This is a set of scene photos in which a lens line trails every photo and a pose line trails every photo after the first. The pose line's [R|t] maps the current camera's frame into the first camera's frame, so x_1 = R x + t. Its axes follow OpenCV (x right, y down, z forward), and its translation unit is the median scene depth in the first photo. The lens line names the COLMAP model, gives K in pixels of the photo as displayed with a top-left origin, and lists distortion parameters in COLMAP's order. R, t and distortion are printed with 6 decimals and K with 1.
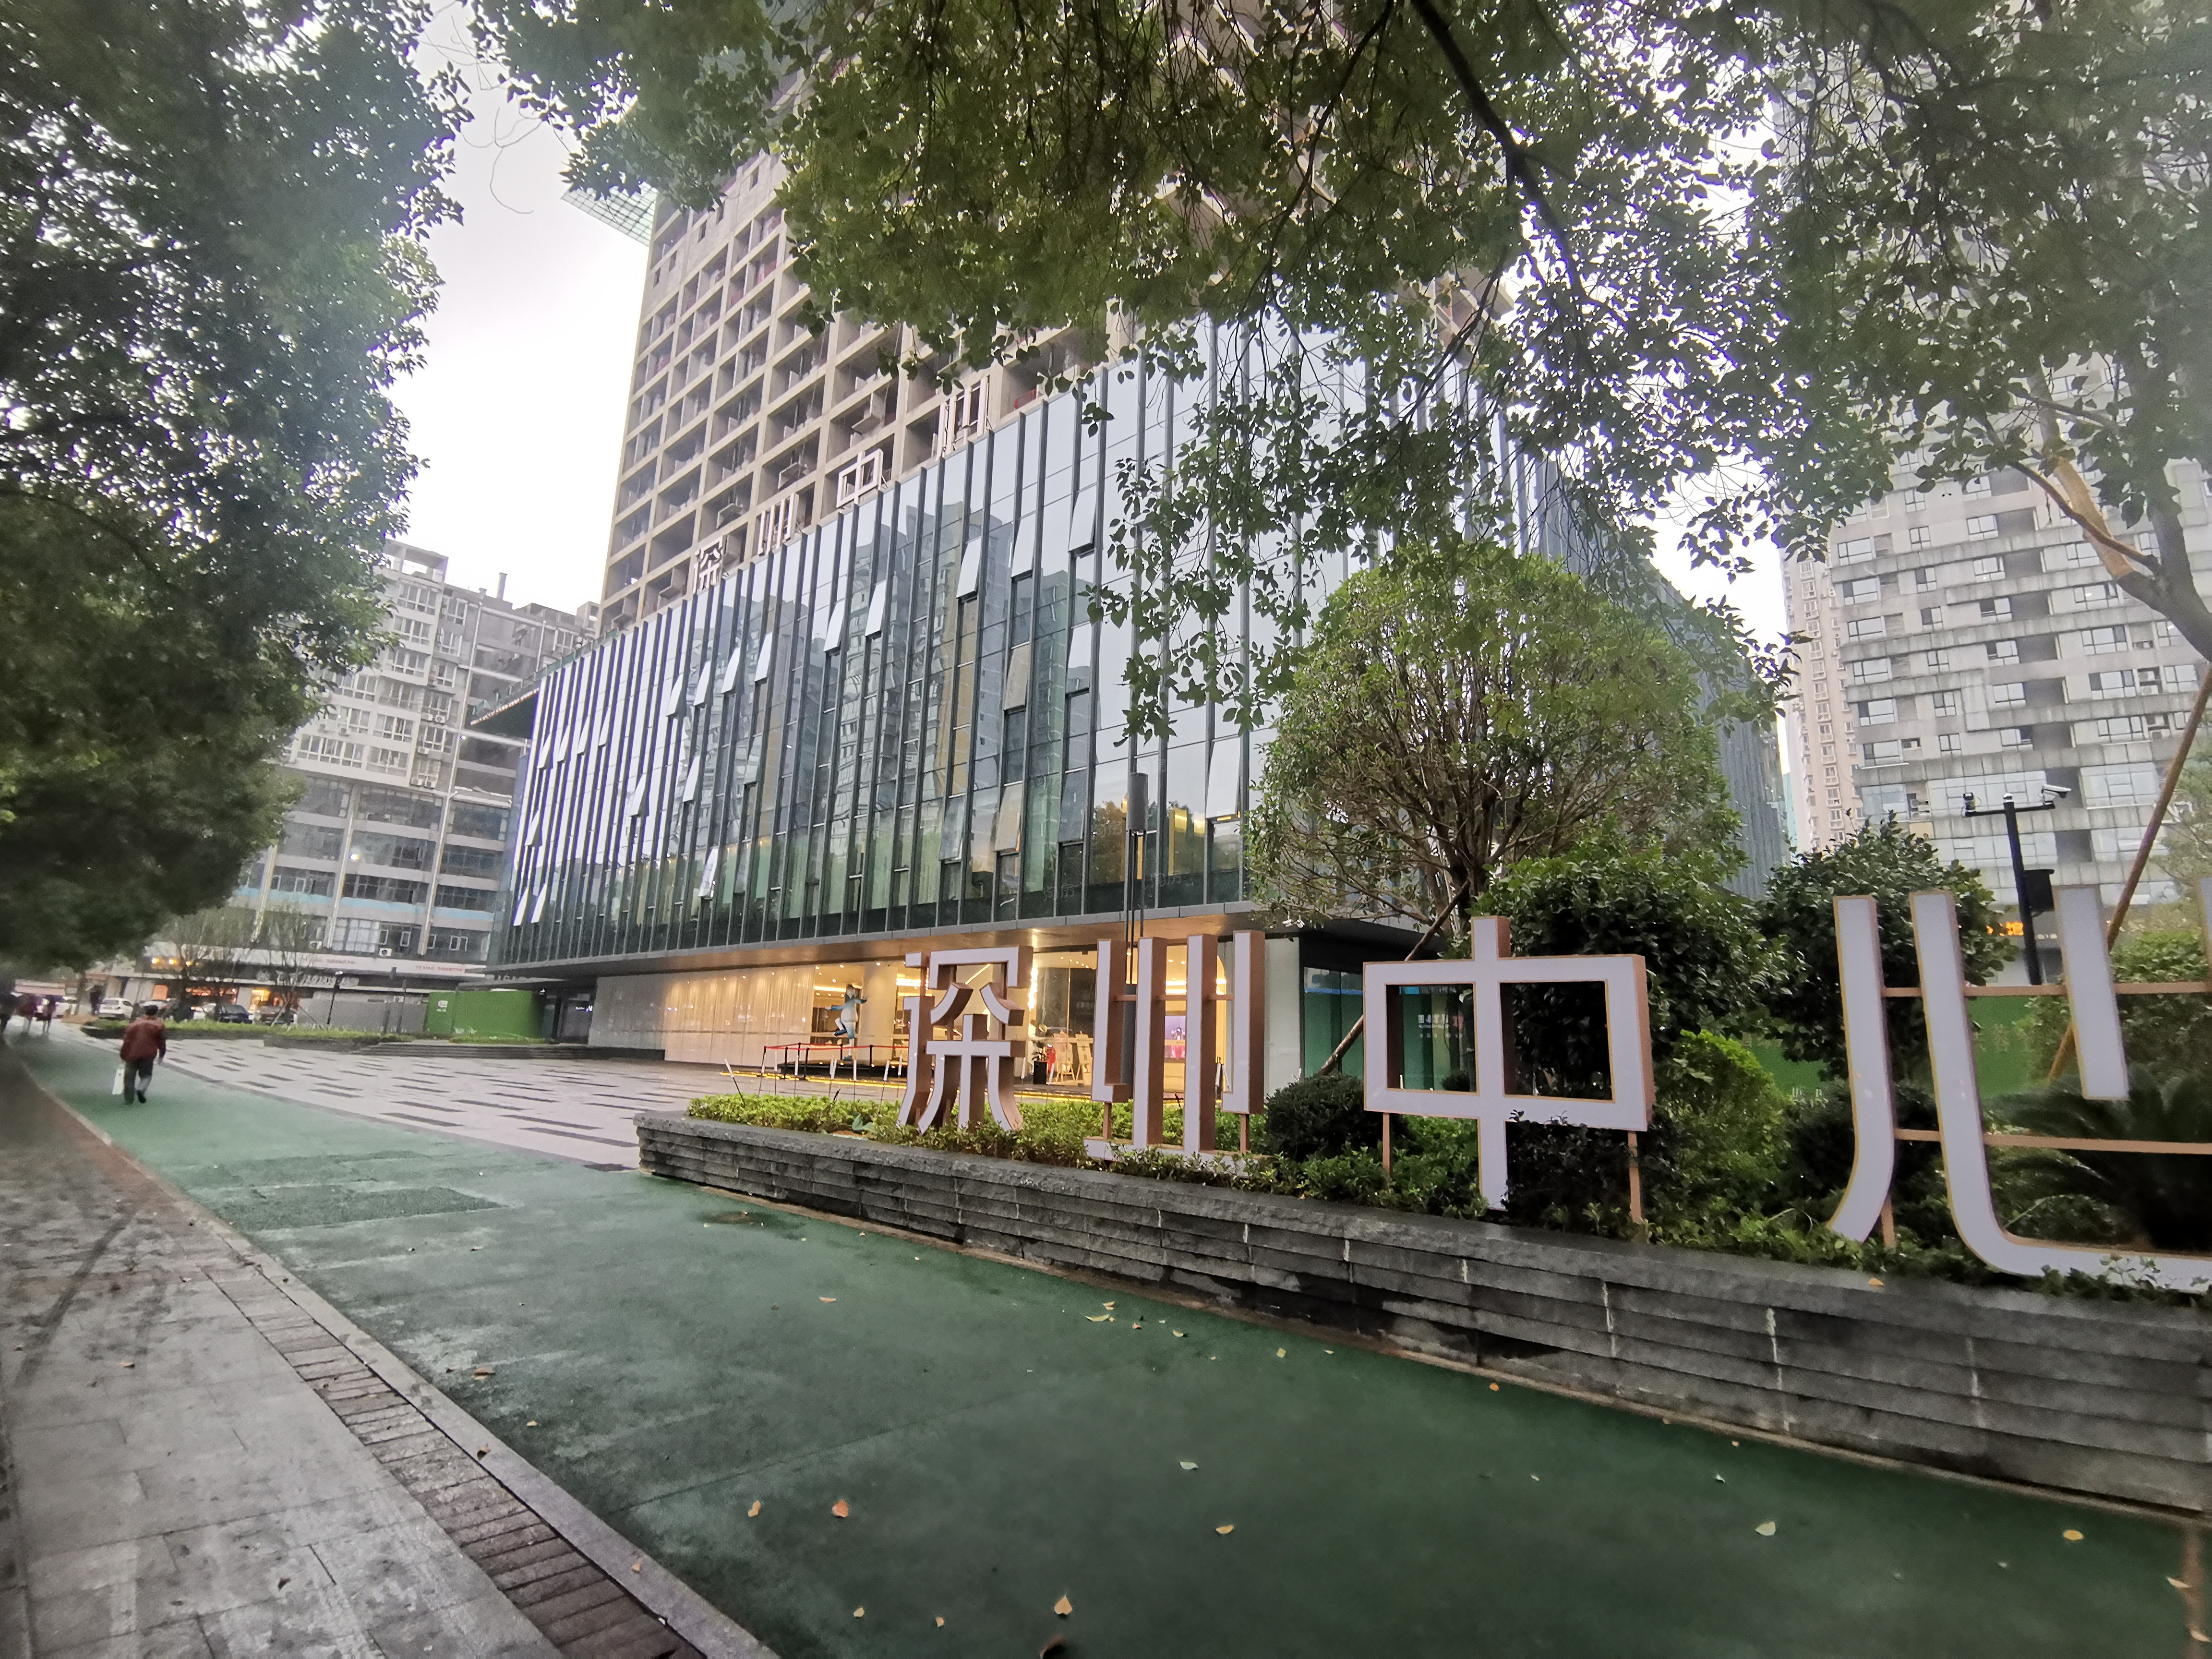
lens RADIAL K [[1082.7, 0, 1106.0], [0, 1082.7, 825.5], [0, 0, 1]] dist [-0.027226, -0.001611]
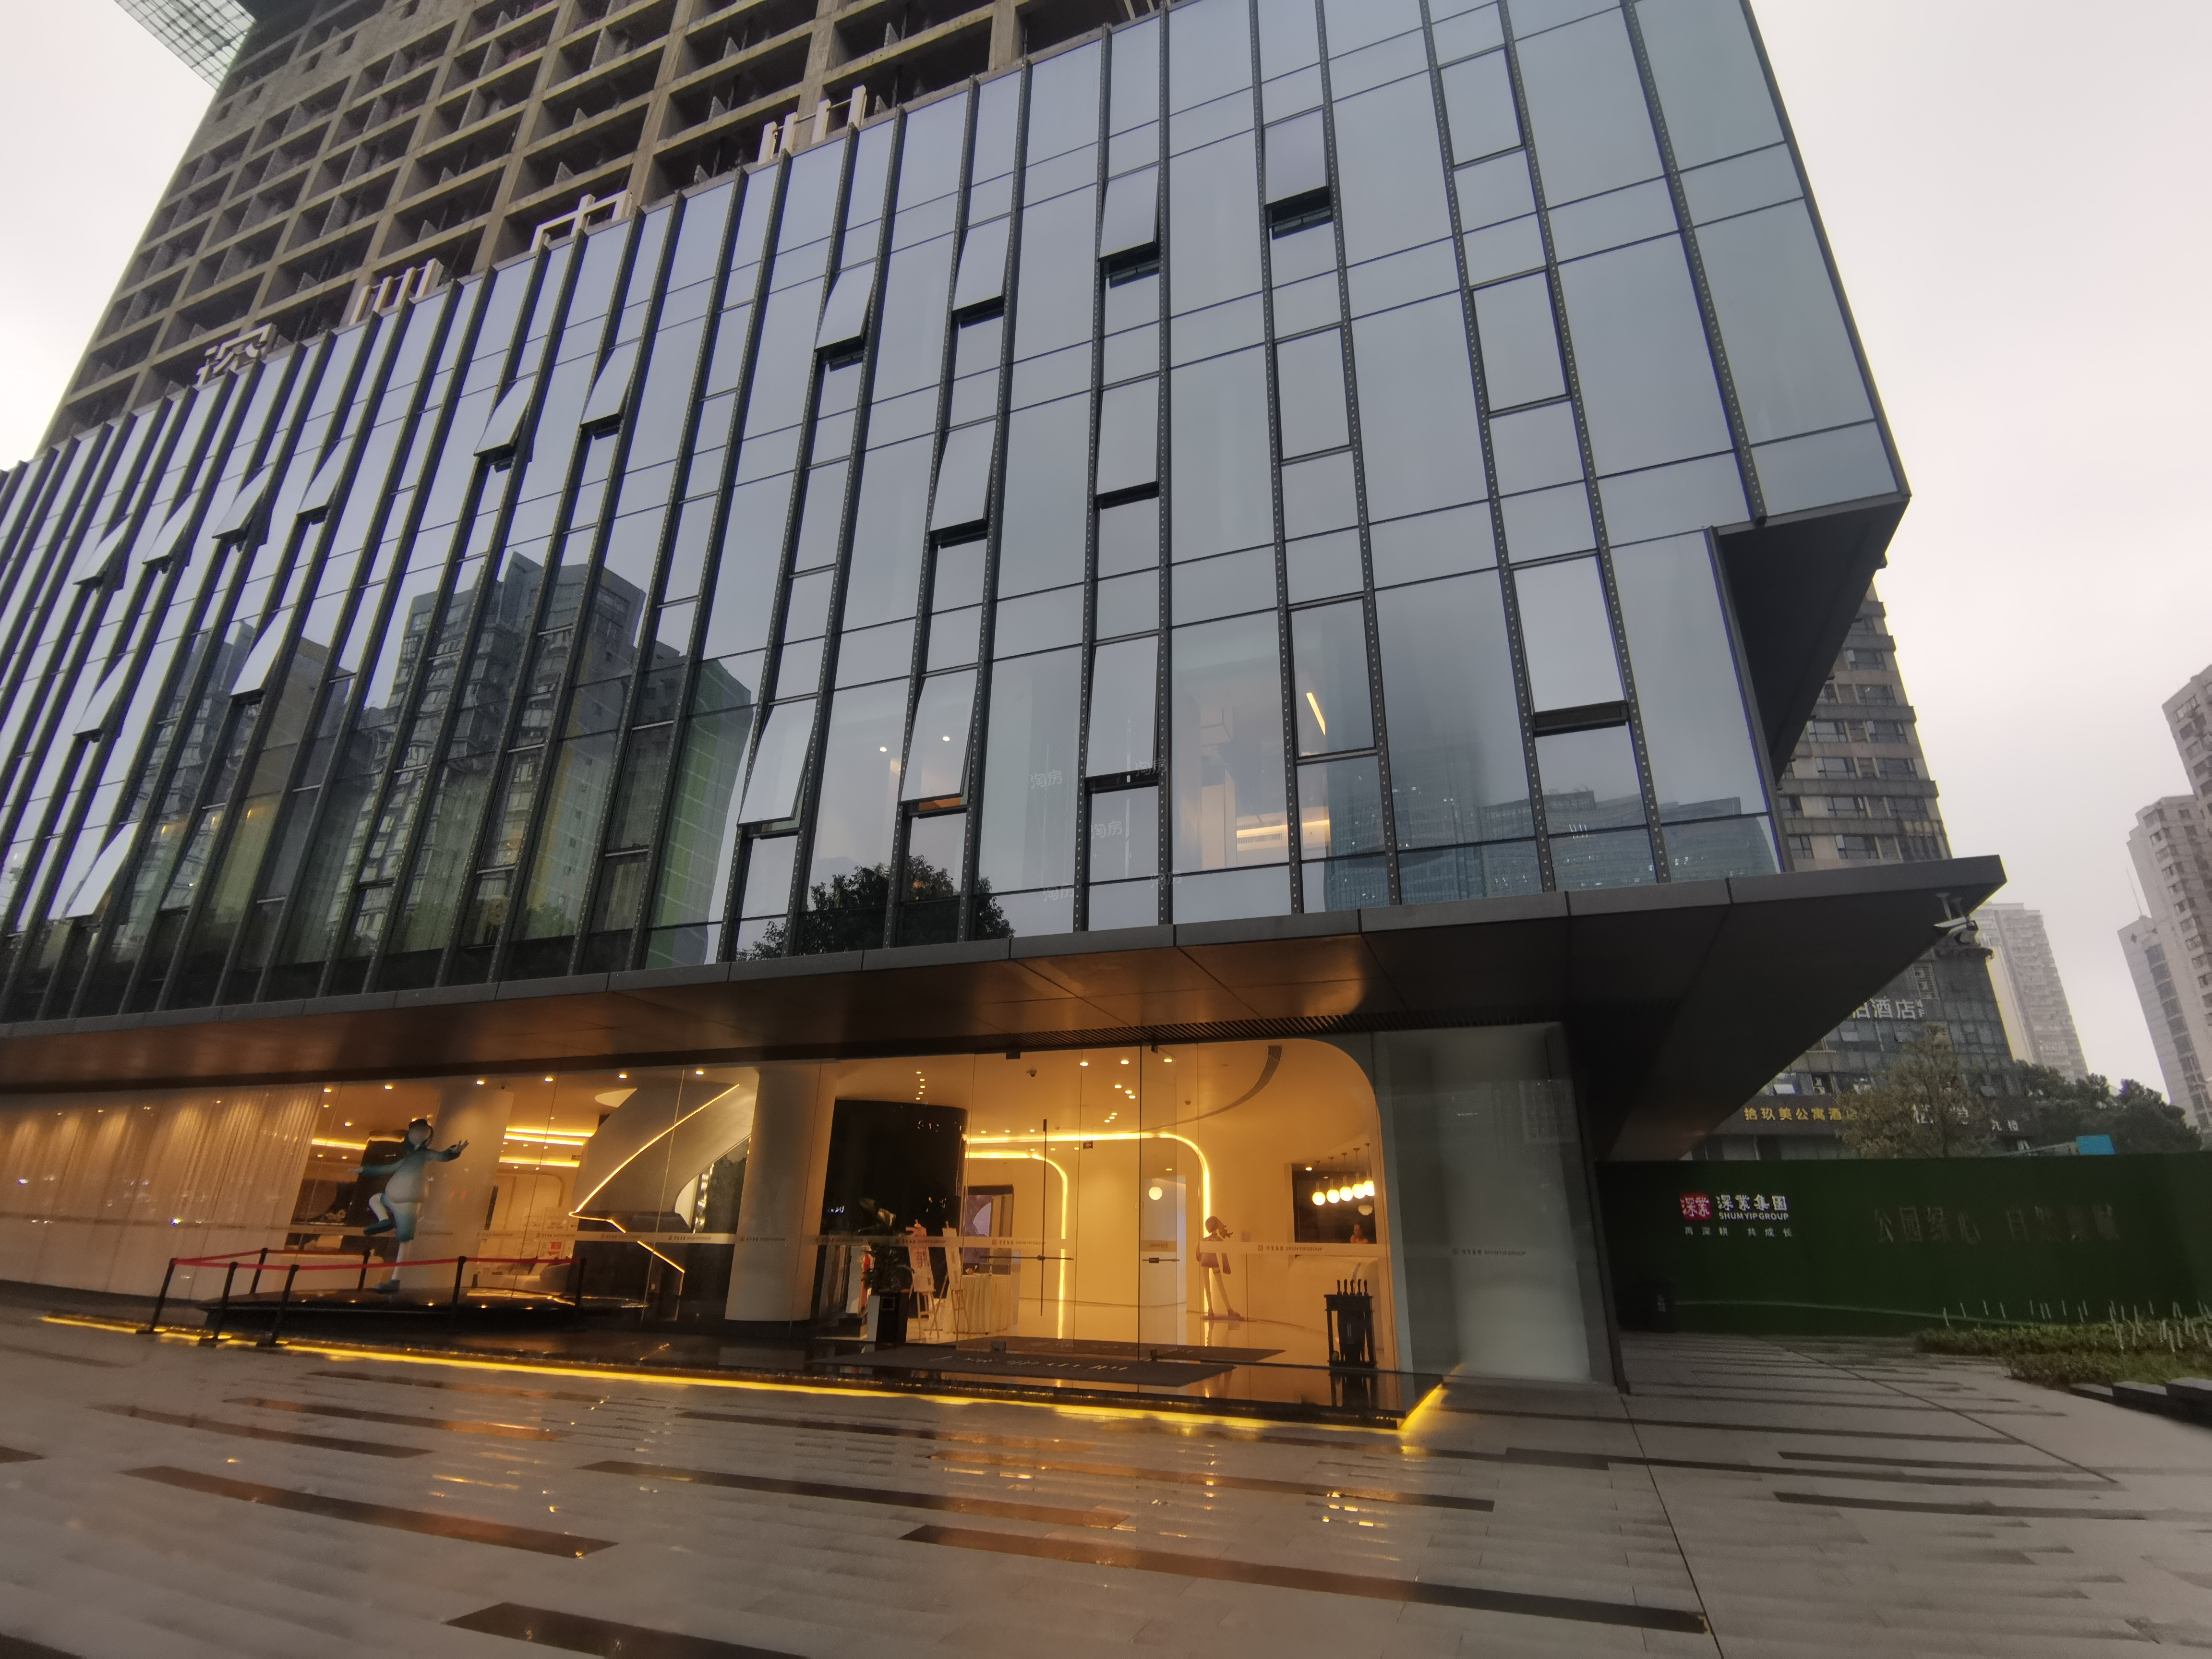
lens RADIAL K [[1082.7, 0, 1109.2], [0, 1082.7, 829.0], [0, 0, 1]] dist [-0.027226, -0.001611]
pose [[0.923545, 0.127668, 0.361614, -0.118368], [-0.066746, 0.982078, -0.176259, 0.070400], [-0.377636, 0.138647, 0.915515, 0.368929]]
